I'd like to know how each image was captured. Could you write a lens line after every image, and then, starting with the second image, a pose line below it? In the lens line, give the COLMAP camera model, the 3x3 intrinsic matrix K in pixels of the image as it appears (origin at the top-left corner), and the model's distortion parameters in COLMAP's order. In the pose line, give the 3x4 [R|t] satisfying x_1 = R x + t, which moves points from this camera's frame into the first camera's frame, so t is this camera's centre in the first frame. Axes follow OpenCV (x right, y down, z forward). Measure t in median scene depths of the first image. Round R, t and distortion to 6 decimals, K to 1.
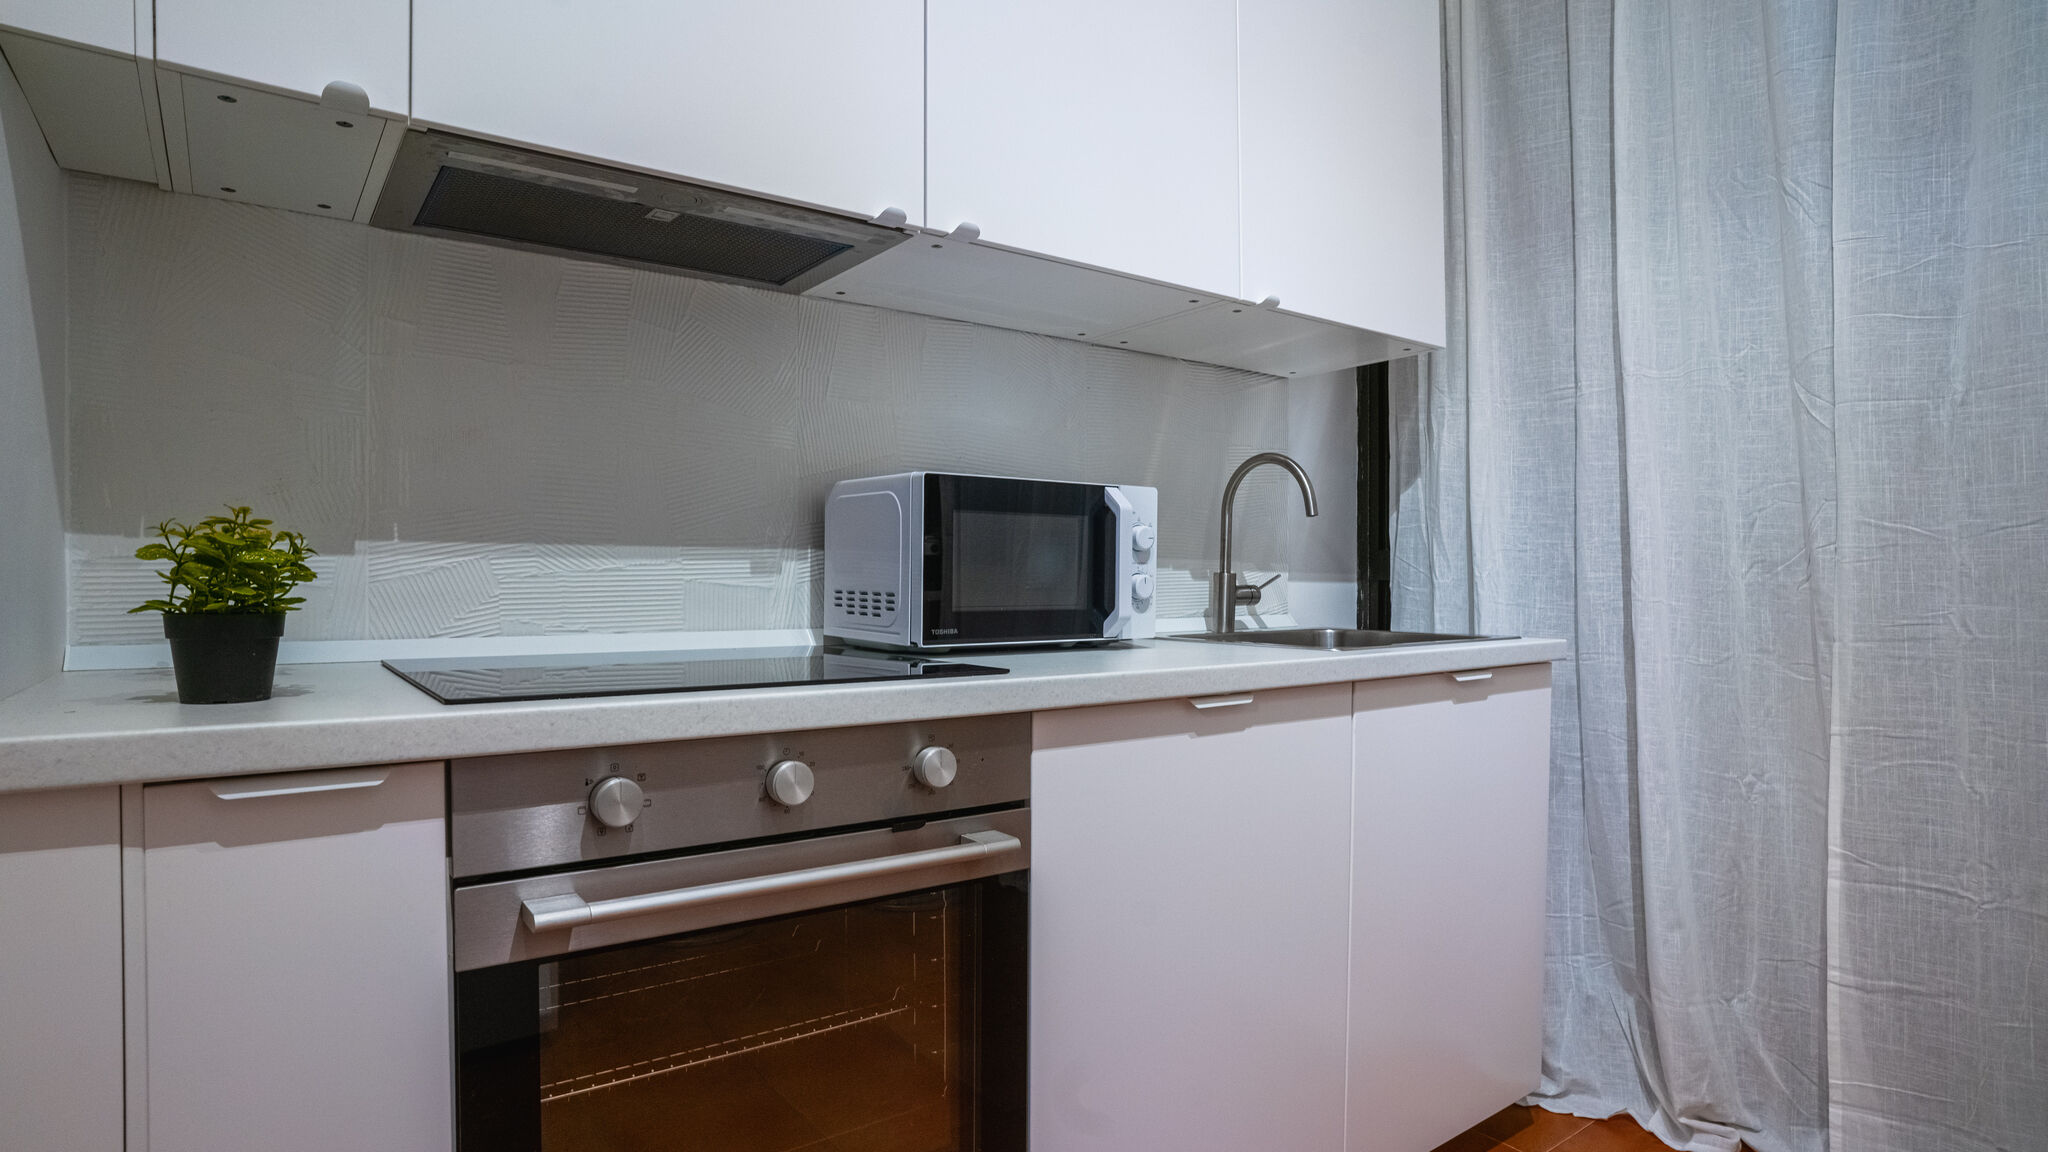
lens RADIAL K [[1081.0, 0, 1017.4], [0, 1081.0, 585.2], [0, 0, 1]] dist [-0.070124, 0.042095]
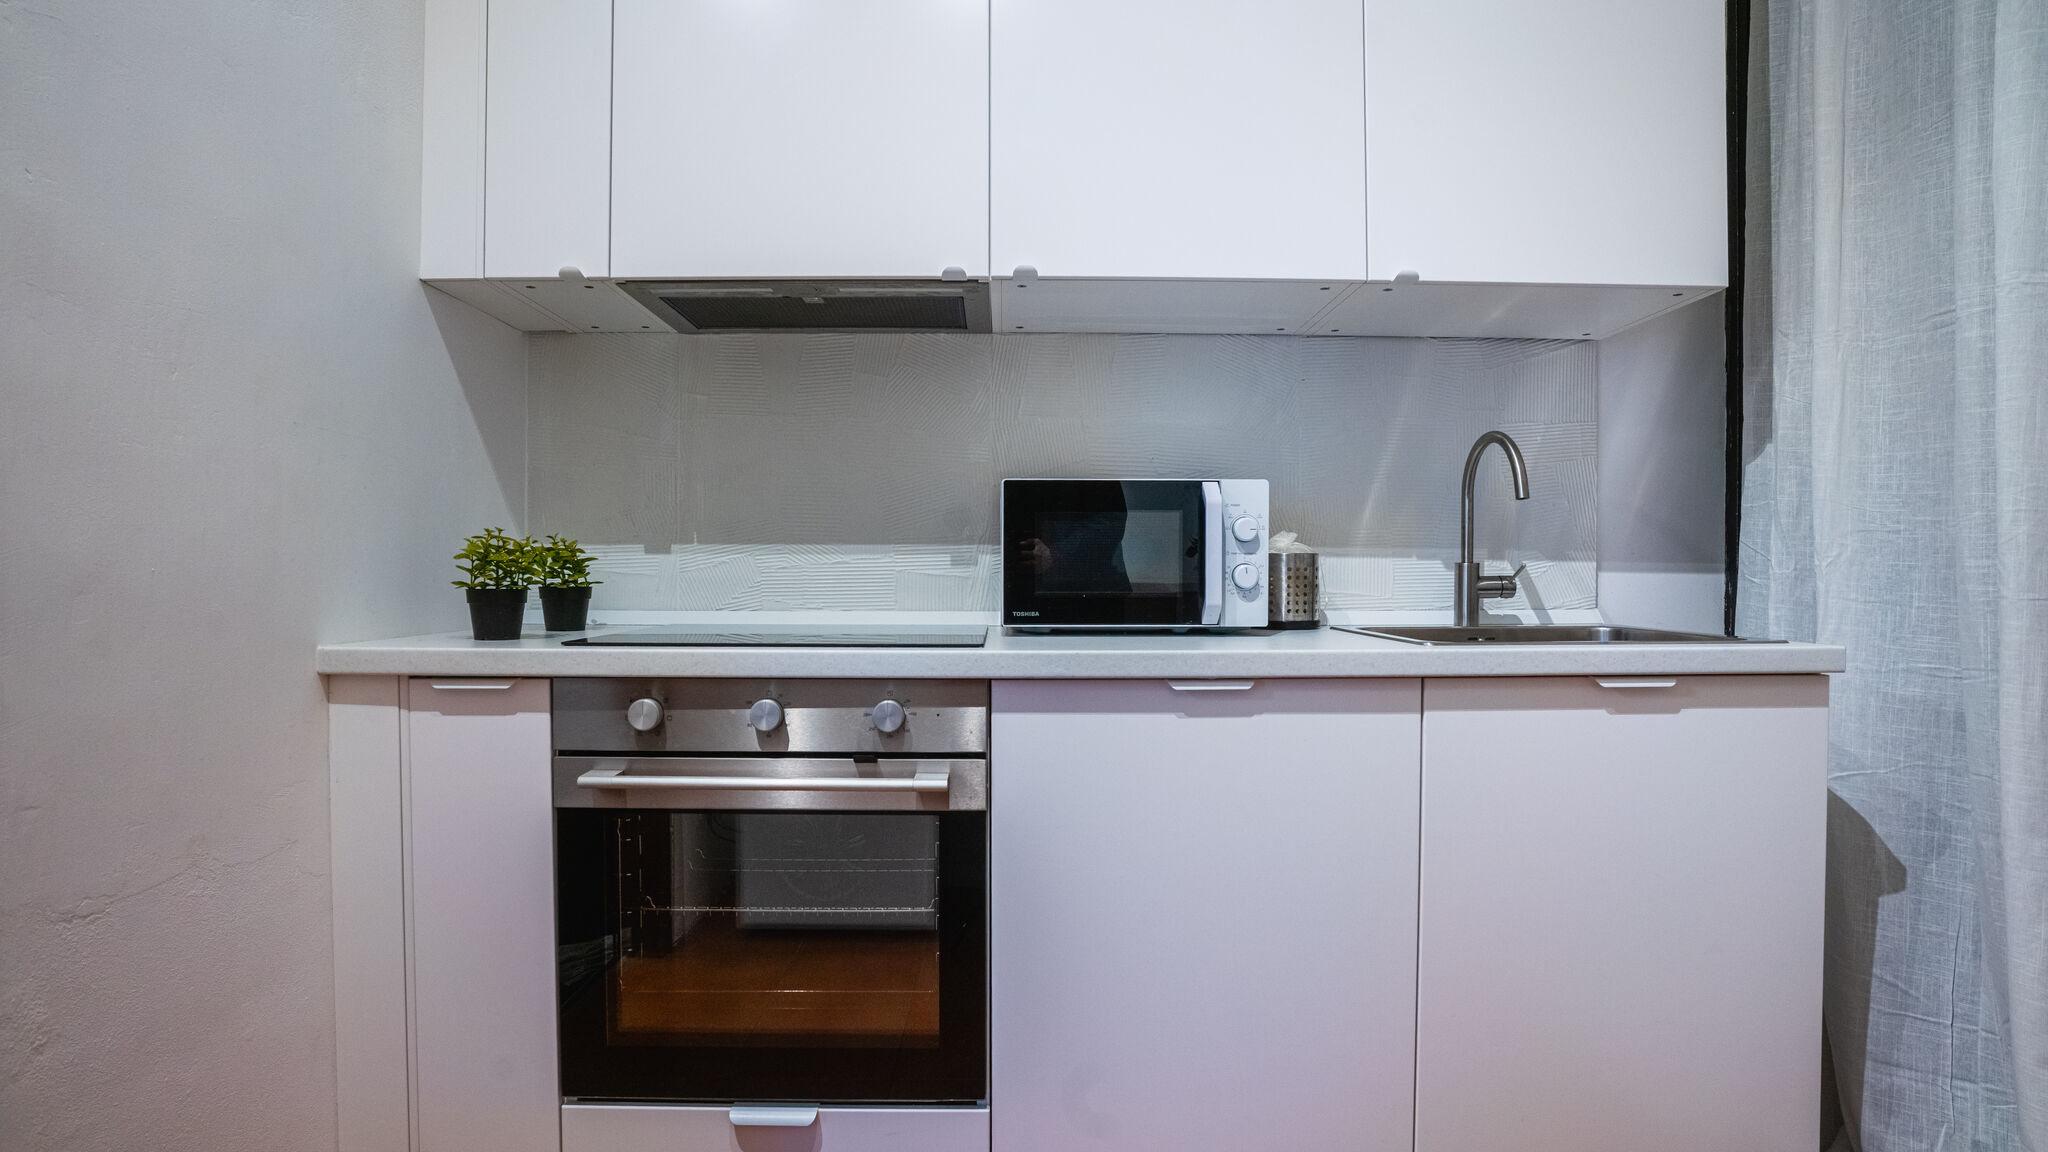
lens RADIAL K [[1081.0, 0, 1015.5], [0, 1081.0, 580.8], [0, 0, 1]] dist [-0.070124, 0.042095]
pose [[0.814795, 0.004048, -0.579735, 0.546117], [-0.002271, 0.999990, 0.003791, 0.002256], [0.579744, -0.001772, 0.814797, 0.031092]]
